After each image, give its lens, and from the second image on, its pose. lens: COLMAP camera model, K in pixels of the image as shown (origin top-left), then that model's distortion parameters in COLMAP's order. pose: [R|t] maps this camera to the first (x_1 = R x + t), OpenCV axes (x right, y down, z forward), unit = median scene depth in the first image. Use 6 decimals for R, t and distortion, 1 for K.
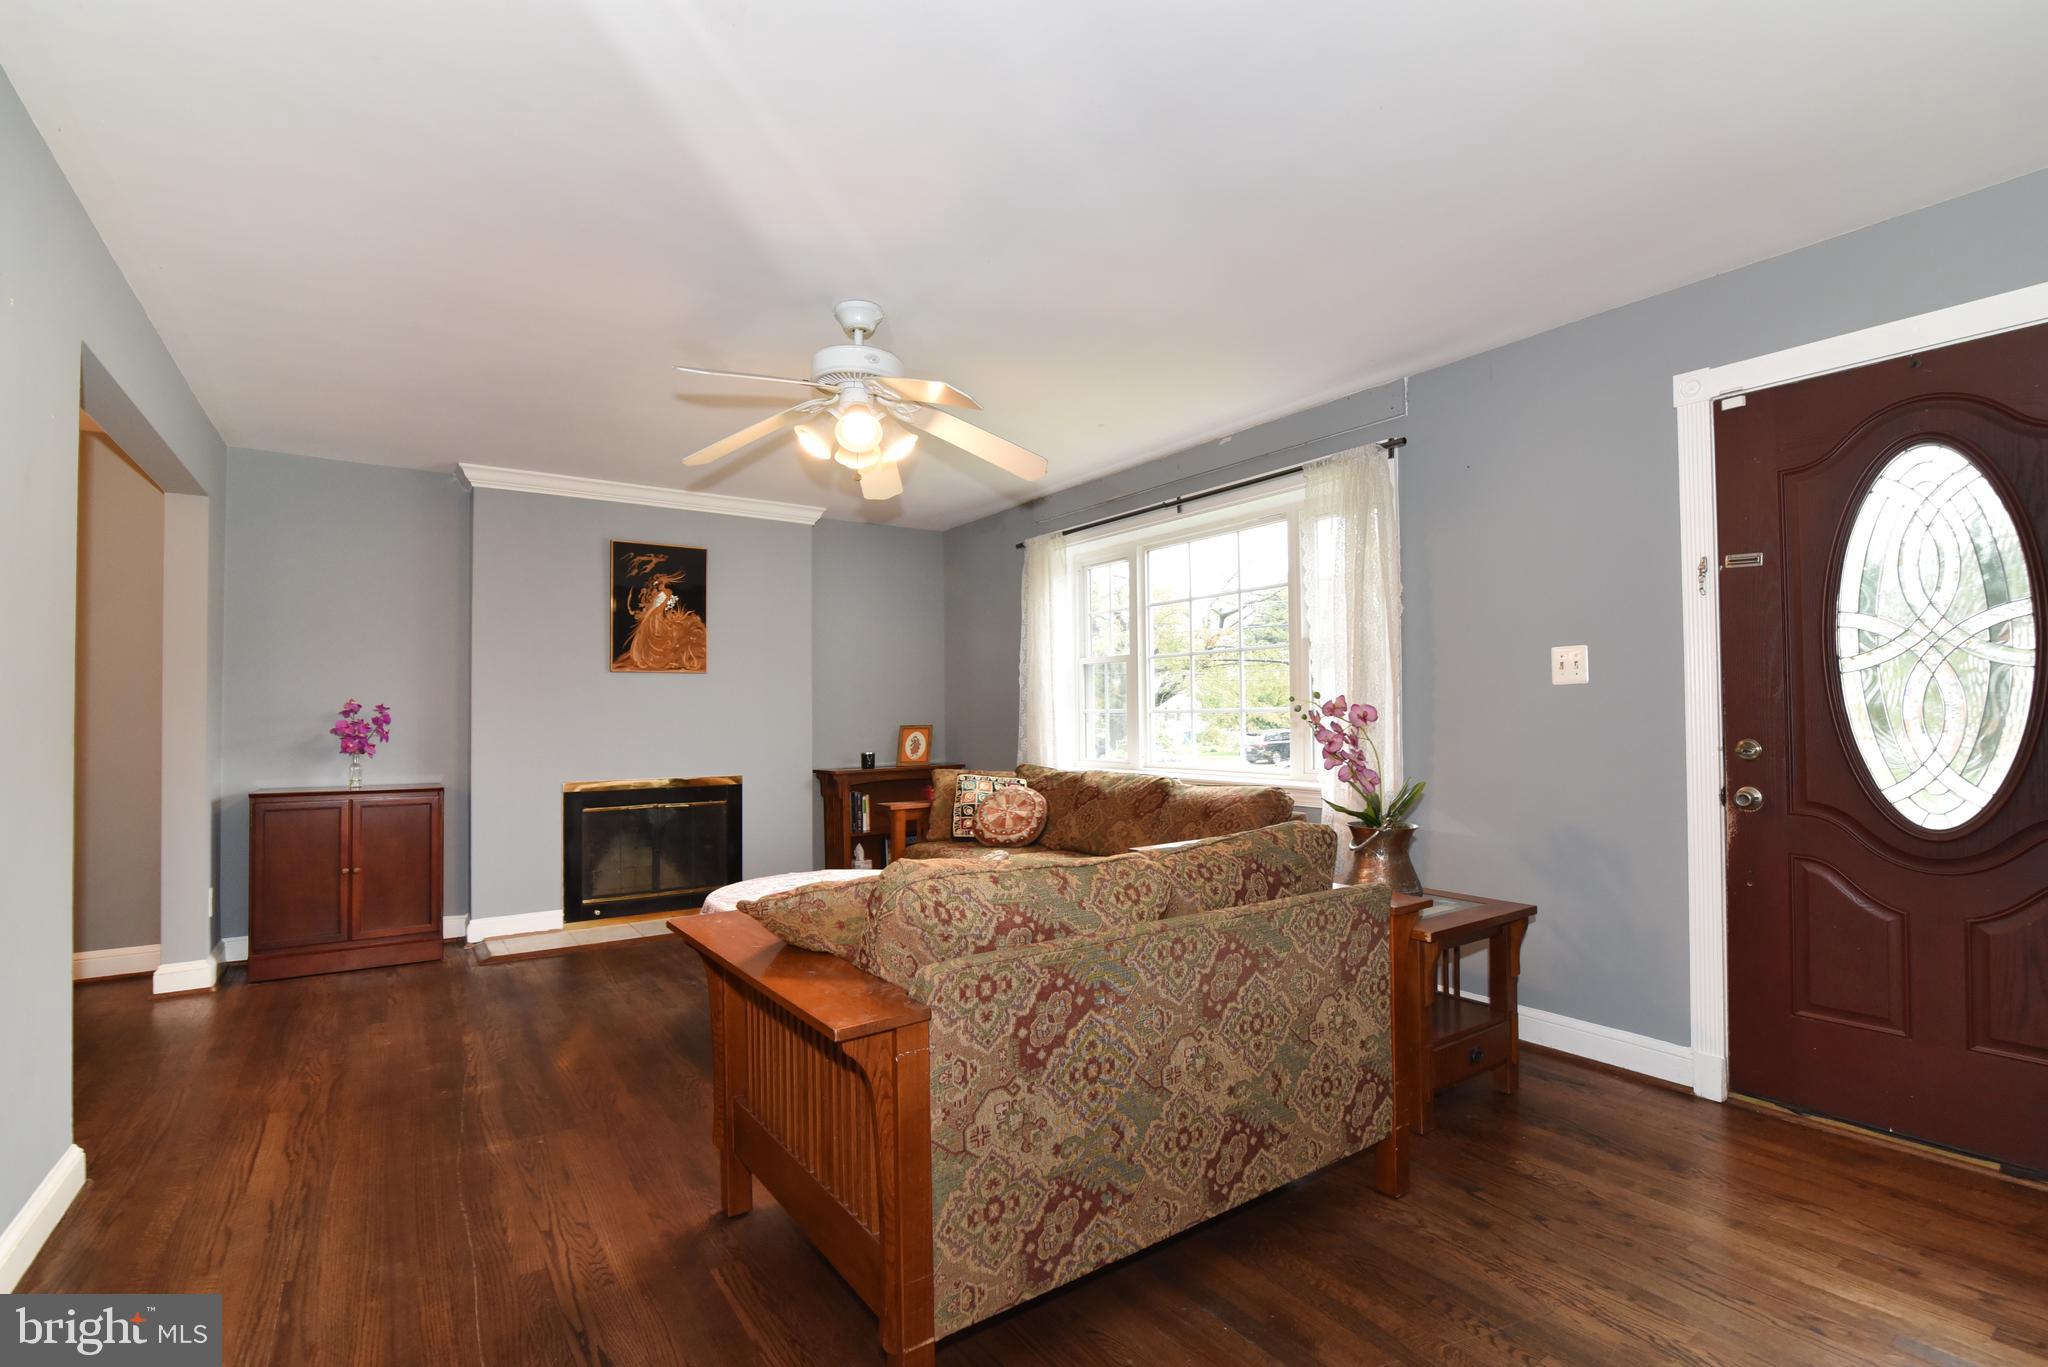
lens RADIAL K [[930.0, 0, 1020.0], [0, 930.0, 694.0], [0, 0, 1]] dist [-0.014917, 0.000441]
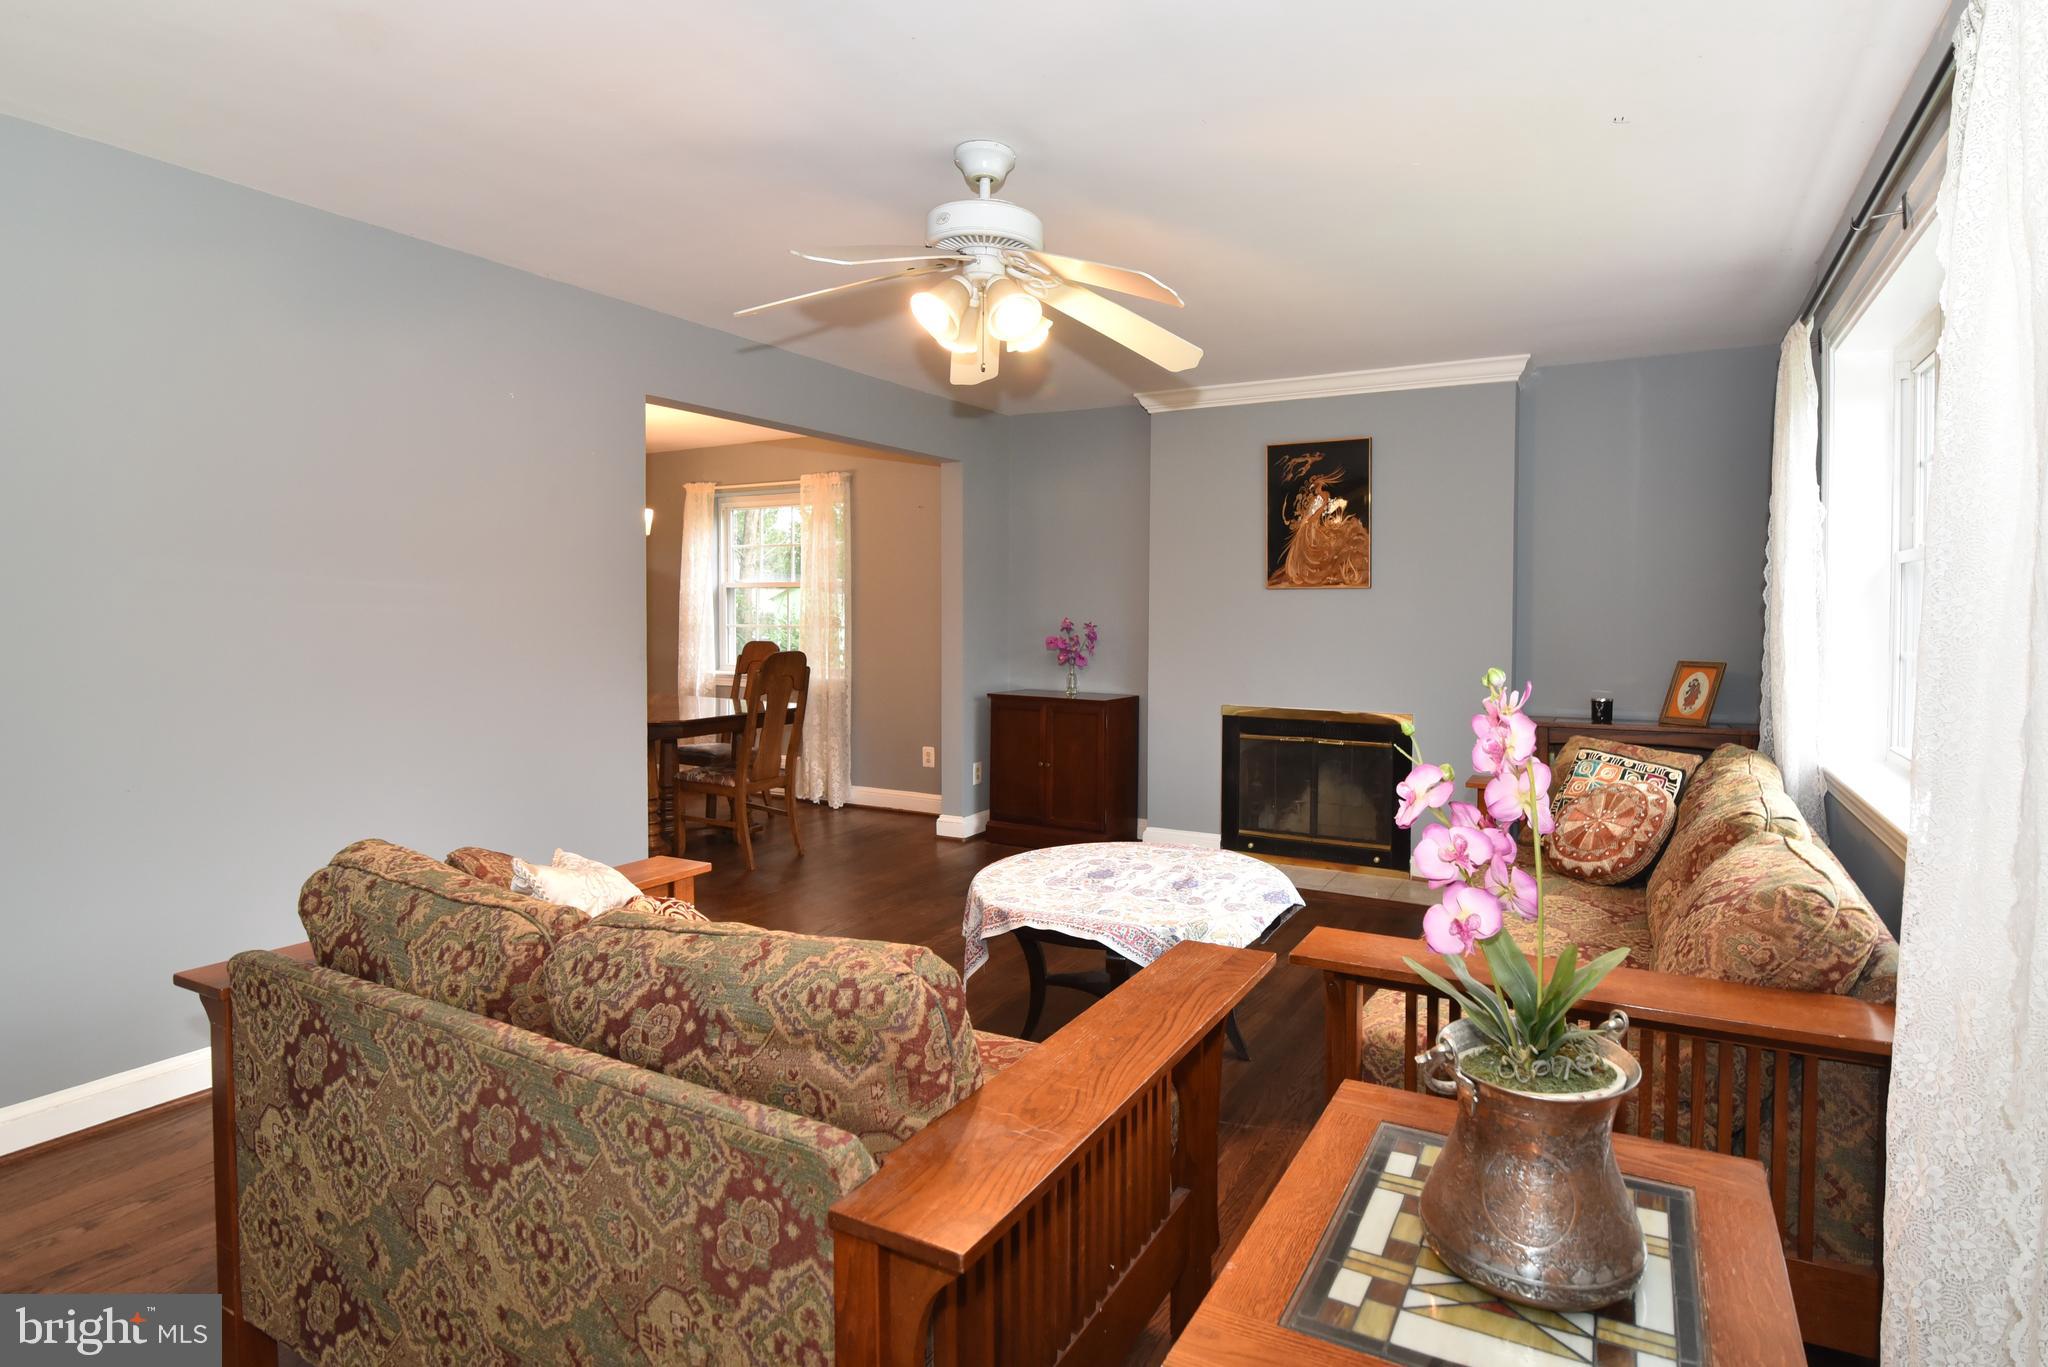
lens RADIAL K [[992.5, 0, 1023.6], [0, 992.5, 635.6], [0, 0, 1]] dist [-0.021635, 0.000090]
pose [[0.472299, 0.026828, -0.881030, 0.348816], [0.012749, 0.999224, 0.037261, -0.019973], [0.881346, -0.028831, 0.471591, 0.363551]]
